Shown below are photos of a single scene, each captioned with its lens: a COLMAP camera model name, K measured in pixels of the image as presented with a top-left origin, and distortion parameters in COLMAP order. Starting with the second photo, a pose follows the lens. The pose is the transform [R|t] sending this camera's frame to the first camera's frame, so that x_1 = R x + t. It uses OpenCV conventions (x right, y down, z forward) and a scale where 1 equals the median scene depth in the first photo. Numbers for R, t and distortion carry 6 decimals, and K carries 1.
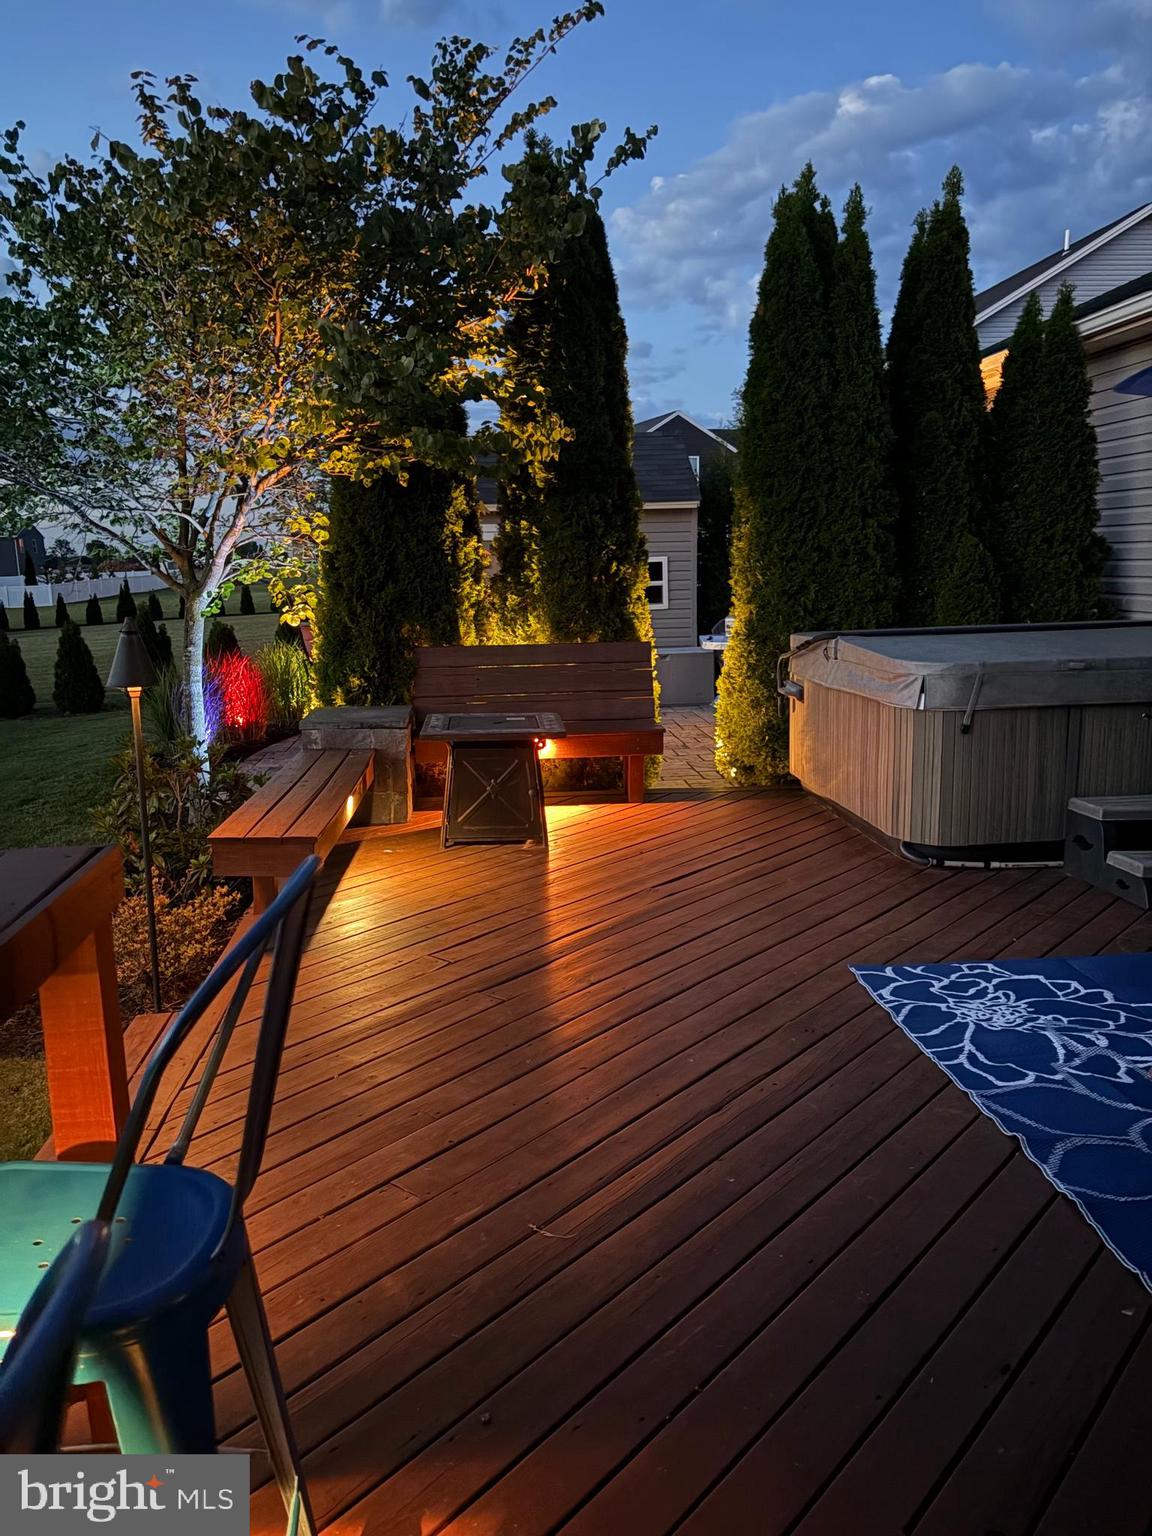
lens RADIAL K [[1128.3, 0, 576.0], [0, 1128.3, 768.0], [0, 0, 1]] dist [0.003909, -0.007087]
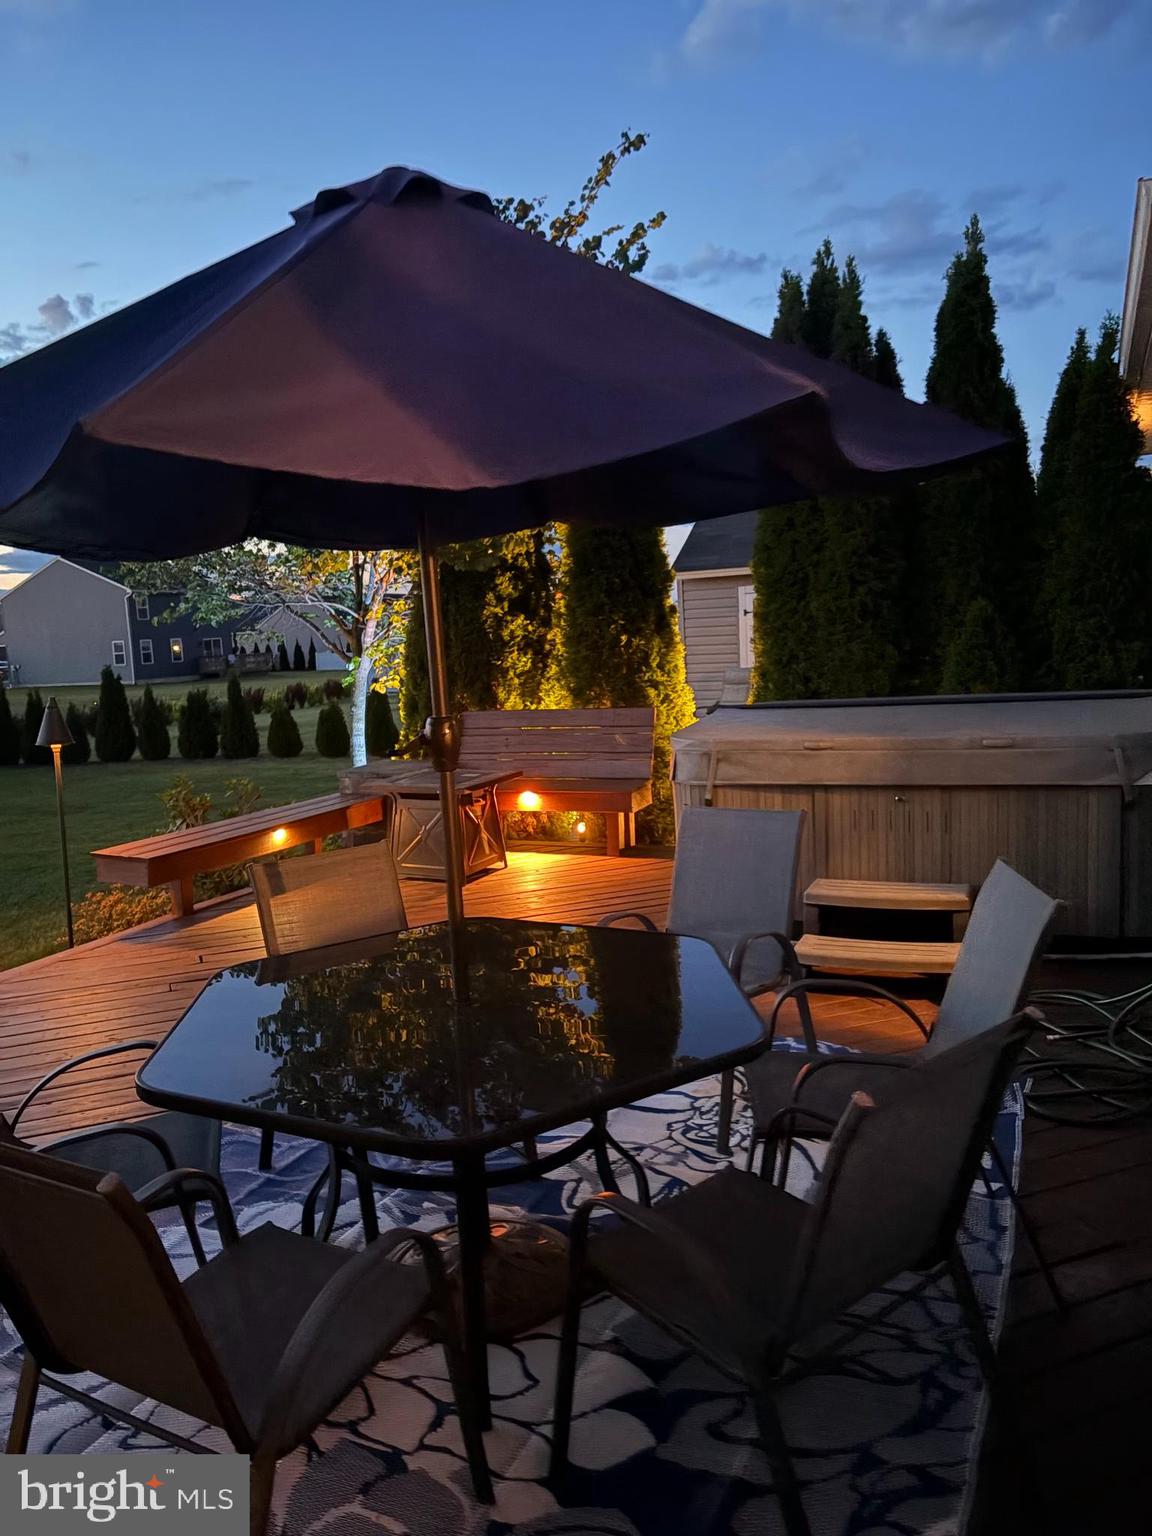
lens RADIAL K [[1128.3, 0, 576.0], [0, 1128.3, 768.0], [0, 0, 1]] dist [0.003909, -0.007087]
pose [[0.875662, 0.036769, -0.481523, 0.520822], [-0.055180, 0.998185, -0.024126, -0.025296], [0.479762, 0.047697, 0.876101, 0.026471]]
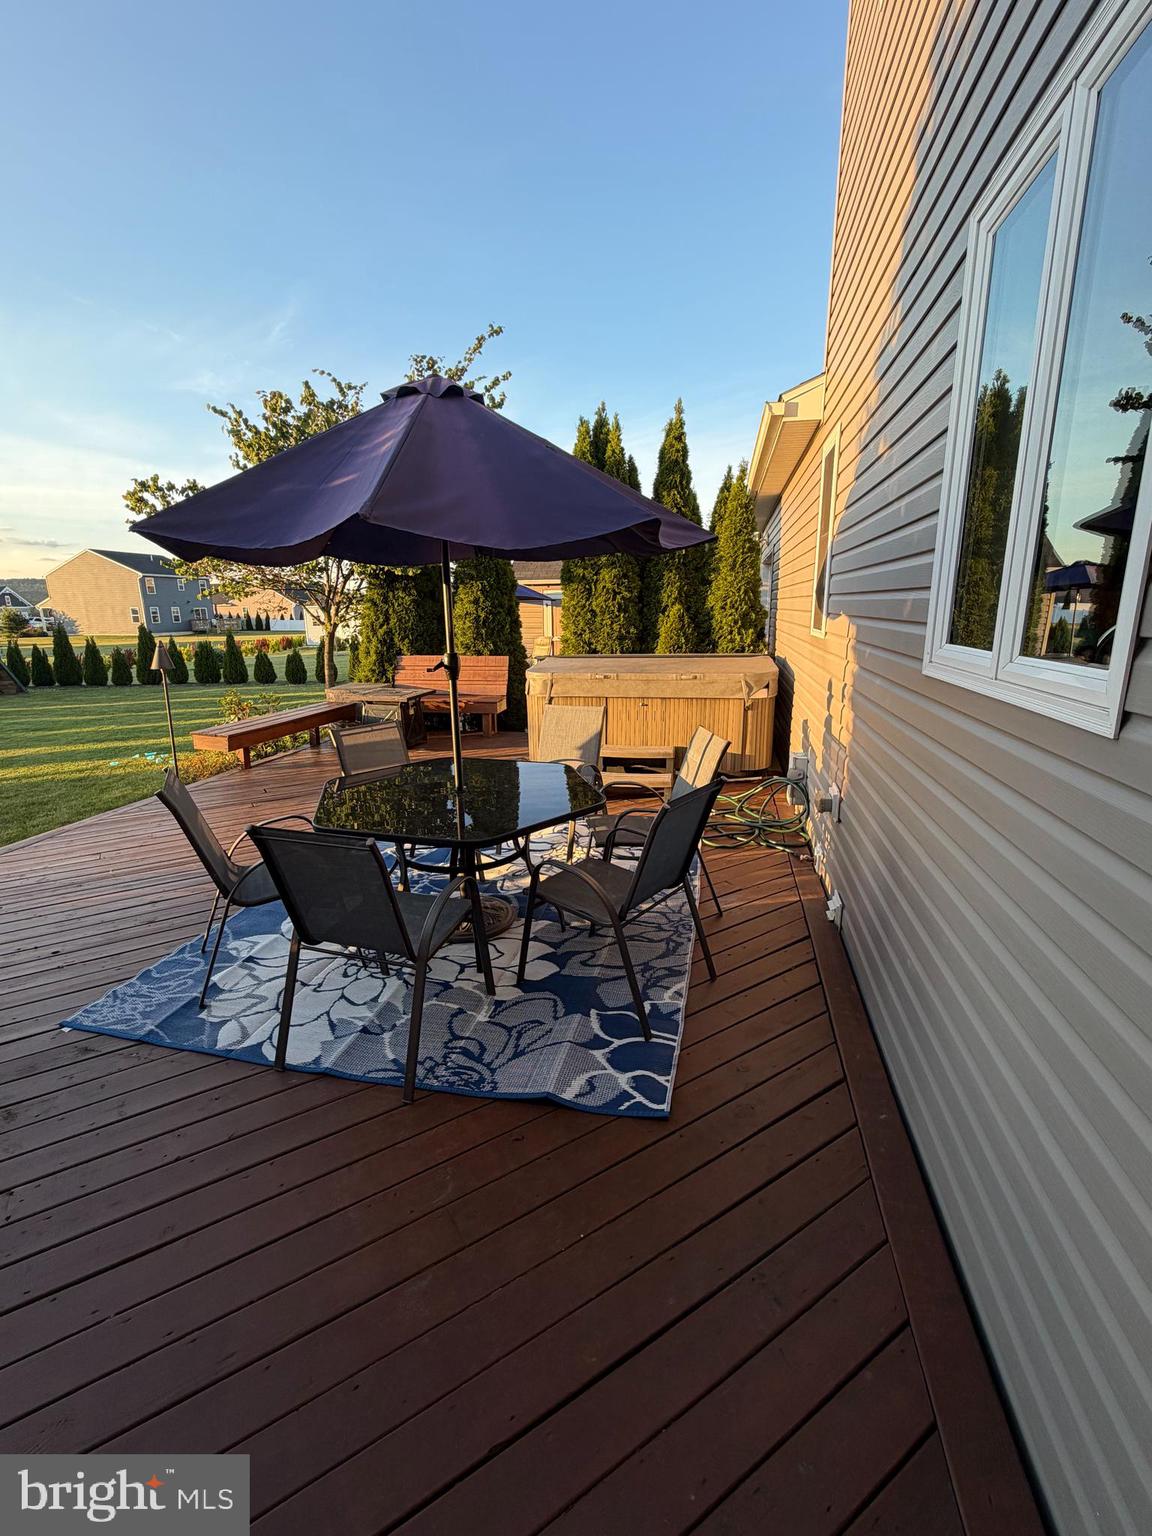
lens RADIAL K [[681.6, 0, 576.0], [0, 681.6, 768.0], [0, 0, 1]] dist [-0.015681, -0.000213]
pose [[0.961600, 0.075121, -0.263975, 0.510319], [-0.060808, 0.996223, 0.061991, 0.000011], [0.267635, -0.043558, 0.962535, -0.119081]]
